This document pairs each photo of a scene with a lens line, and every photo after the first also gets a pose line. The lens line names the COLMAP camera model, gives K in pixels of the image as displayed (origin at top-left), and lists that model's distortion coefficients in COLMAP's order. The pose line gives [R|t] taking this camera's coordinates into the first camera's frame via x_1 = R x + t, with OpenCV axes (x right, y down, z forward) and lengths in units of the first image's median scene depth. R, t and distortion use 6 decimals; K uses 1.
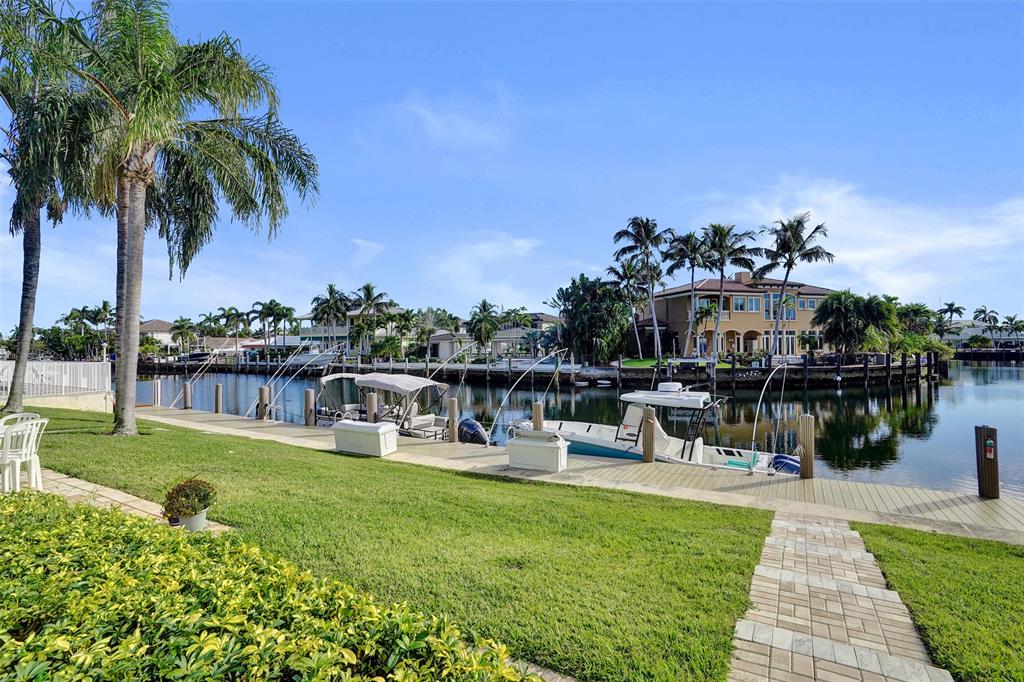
lens RADIAL K [[475.8, 0, 508.1], [0, 475.8, 330.7], [0, 0, 1]] dist [-0.032576, 0.000533]
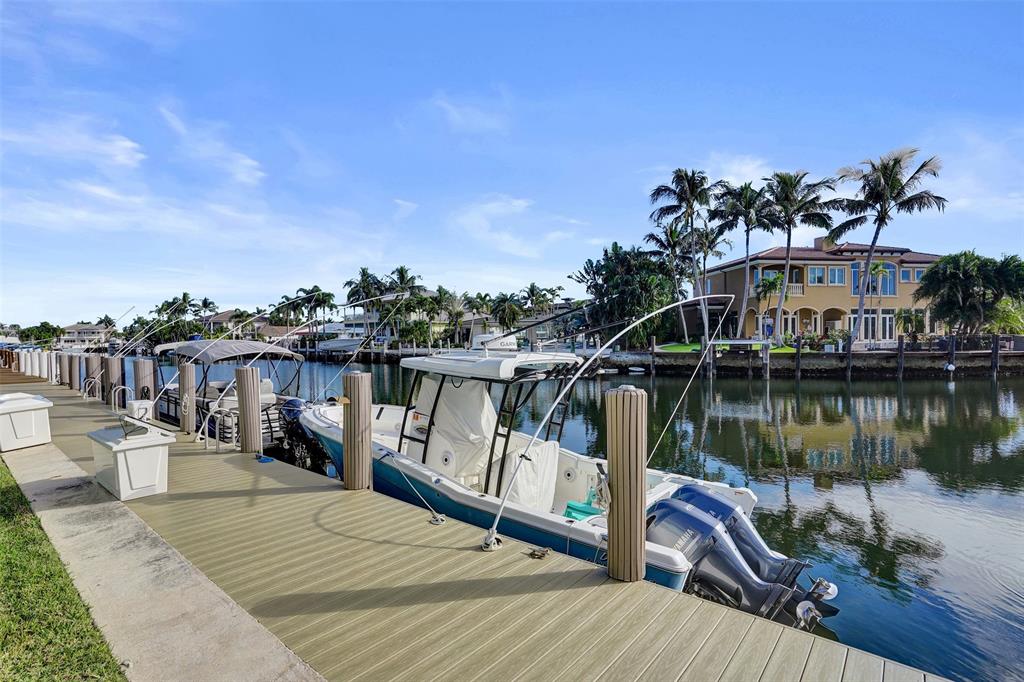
lens RADIAL K [[483.8, 0, 512.6], [0, 483.8, 338.8], [0, 0, 1]] dist [-0.037641, 0.021538]
pose [[0.987766, 0.000839, -0.155940, 0.117896], [0.004250, 0.999469, 0.032294, 0.025758], [0.155884, -0.032561, 0.987239, 0.125329]]
